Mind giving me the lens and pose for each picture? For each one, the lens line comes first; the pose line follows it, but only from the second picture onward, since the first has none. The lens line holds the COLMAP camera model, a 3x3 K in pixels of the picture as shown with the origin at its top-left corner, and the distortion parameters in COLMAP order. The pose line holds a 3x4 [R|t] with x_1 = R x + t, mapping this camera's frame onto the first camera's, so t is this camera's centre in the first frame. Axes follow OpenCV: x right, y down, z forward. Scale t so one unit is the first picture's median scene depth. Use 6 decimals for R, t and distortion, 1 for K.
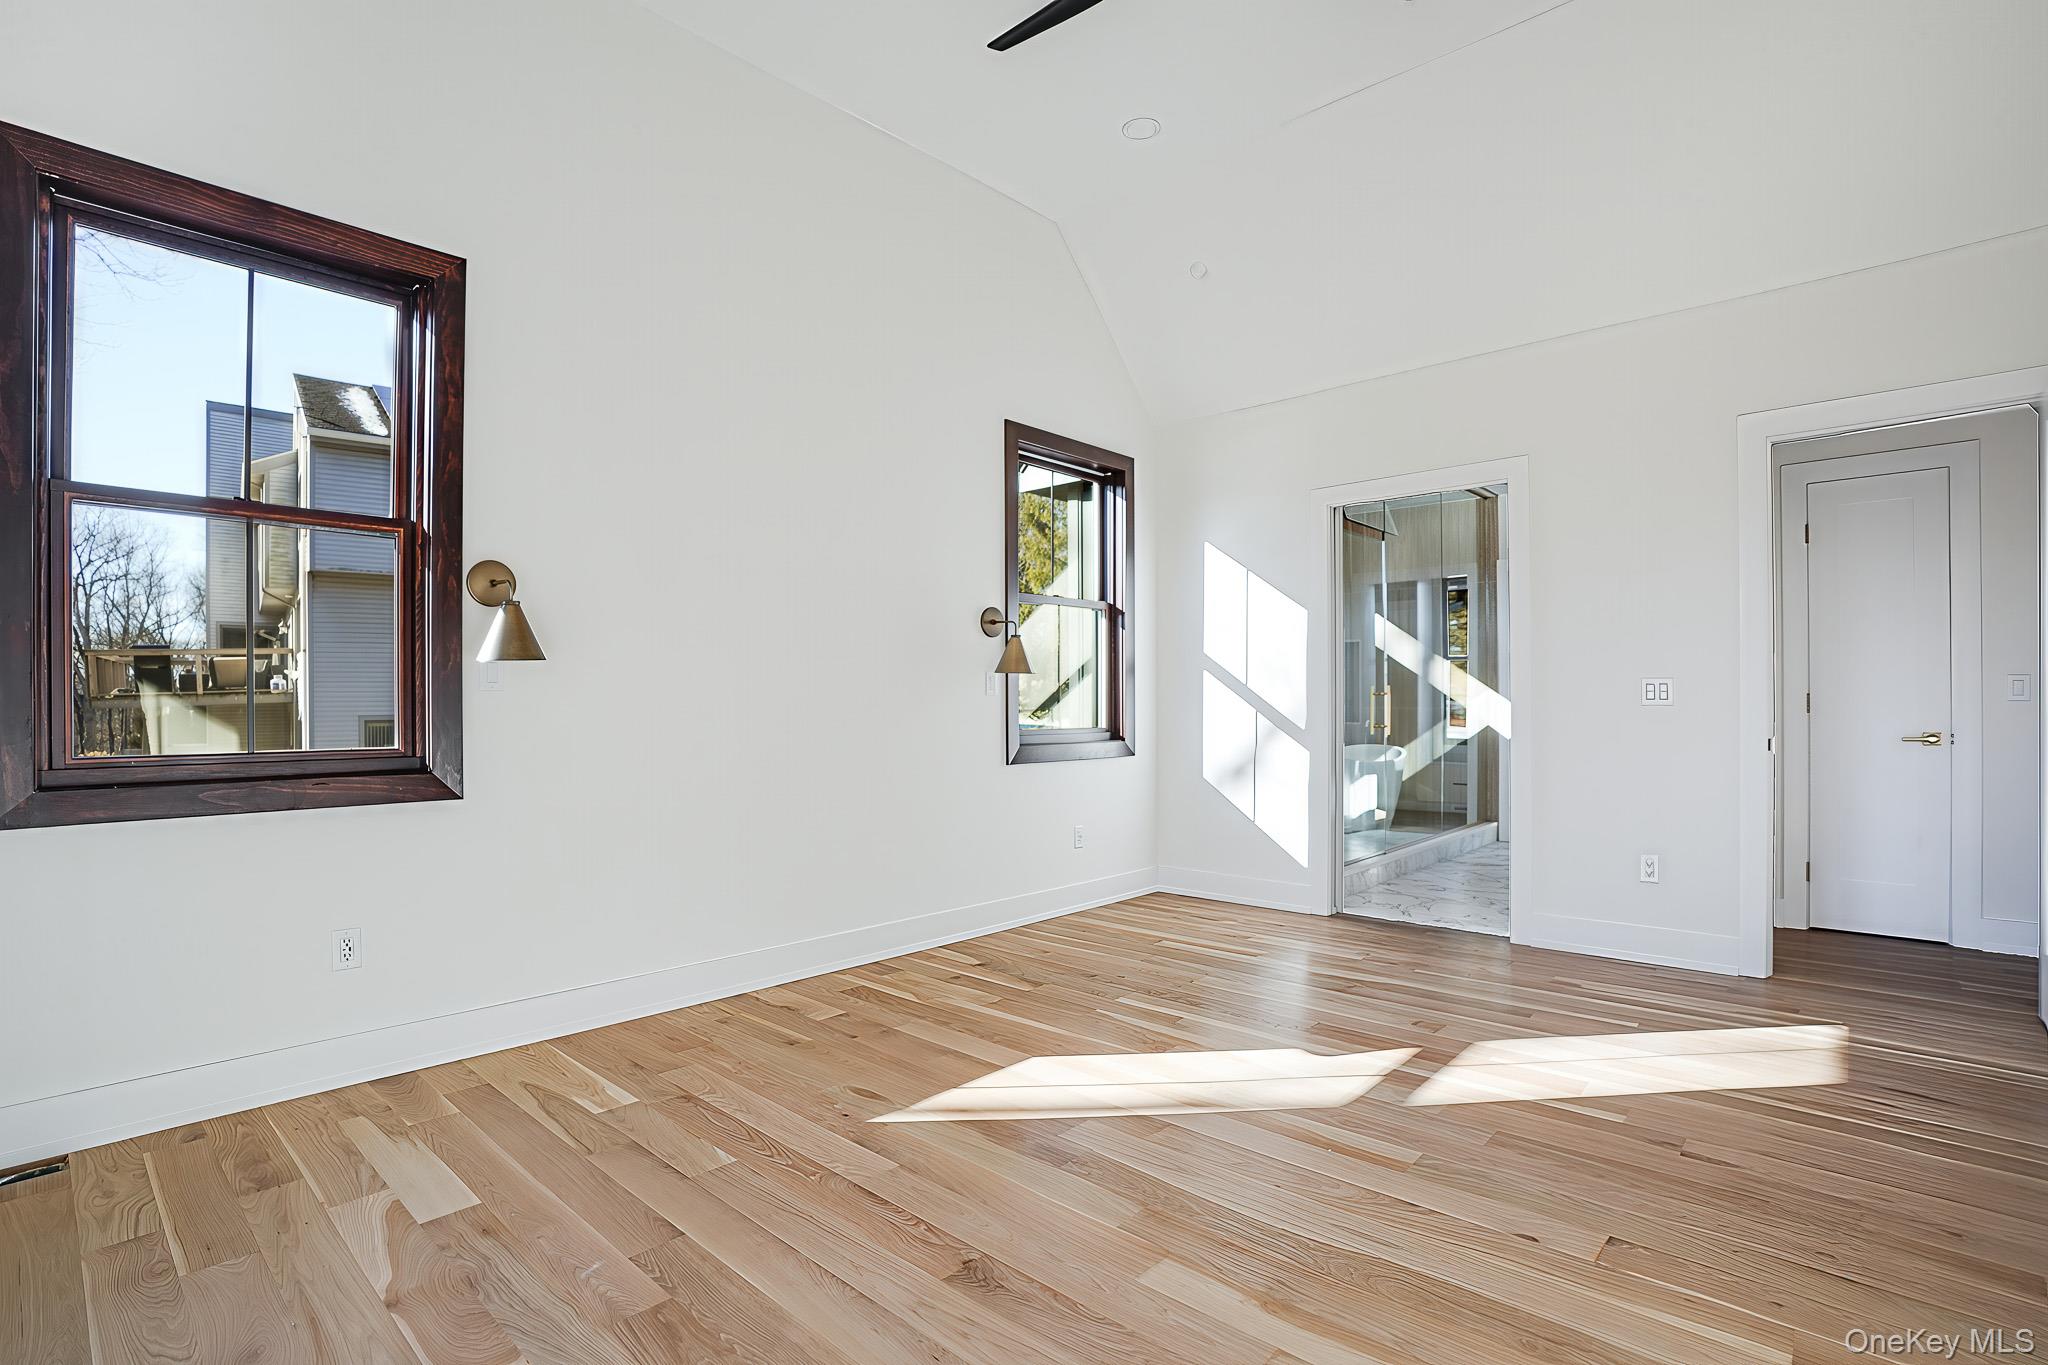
lens RADIAL K [[953.4, 0, 1048.4], [0, 953.4, 707.3], [0, 0, 1]] dist [-0.036440, -0.000116]
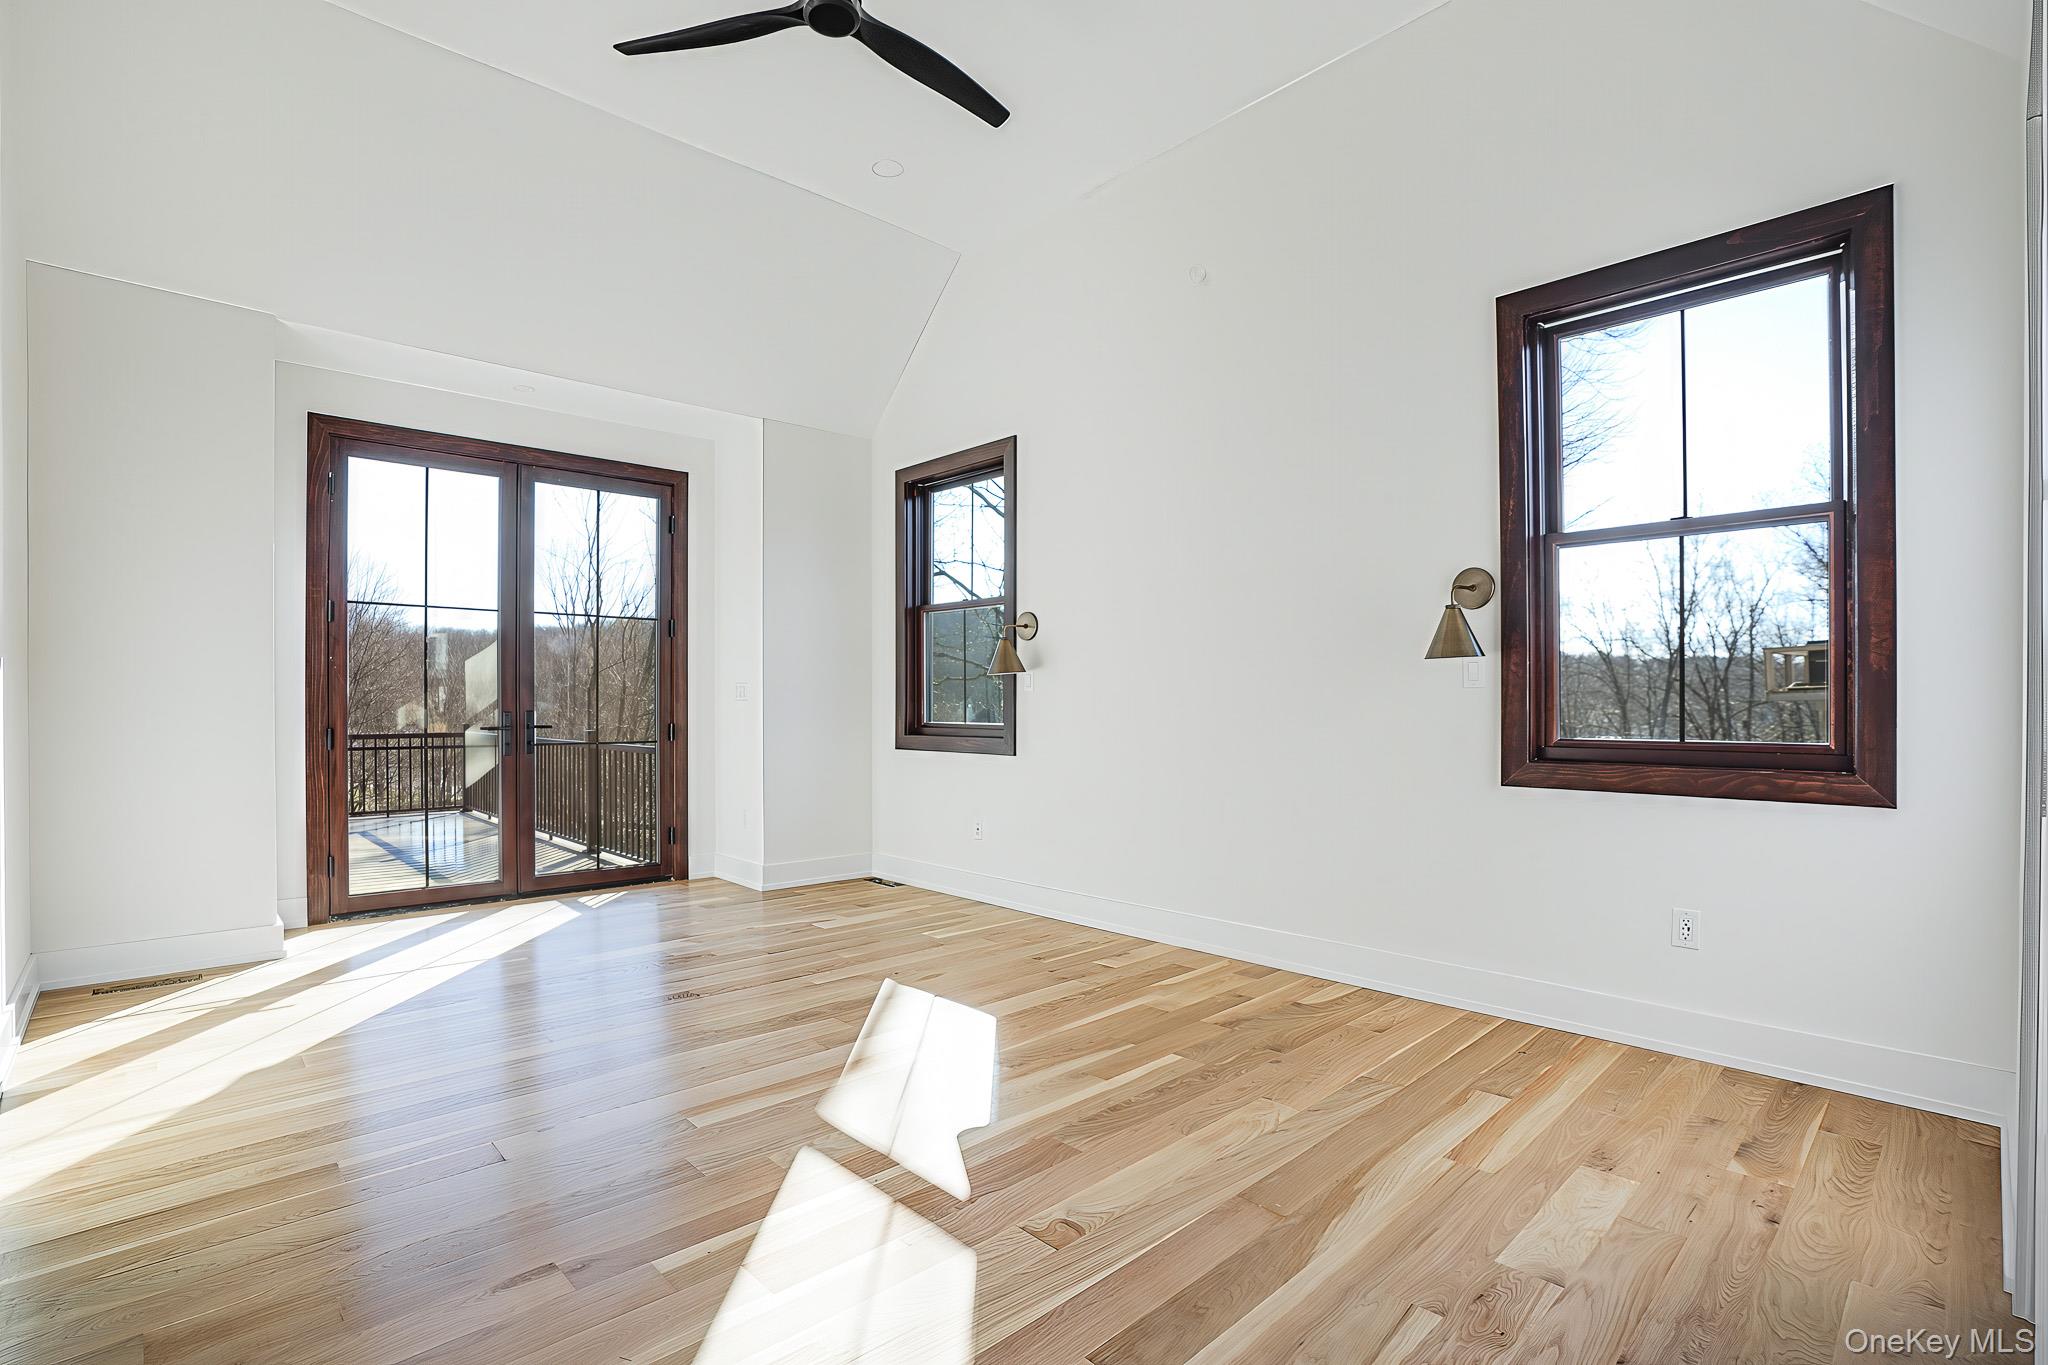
lens RADIAL K [[953.4, 0, 1048.4], [0, 953.4, 707.3], [0, 0, 1]] dist [-0.036440, -0.000116]
pose [[-0.063578, 0.004632, -0.997966, 1.023481], [0.004400, 0.999981, 0.004361, -0.011827], [0.997967, -0.004114, -0.063597, 1.033523]]
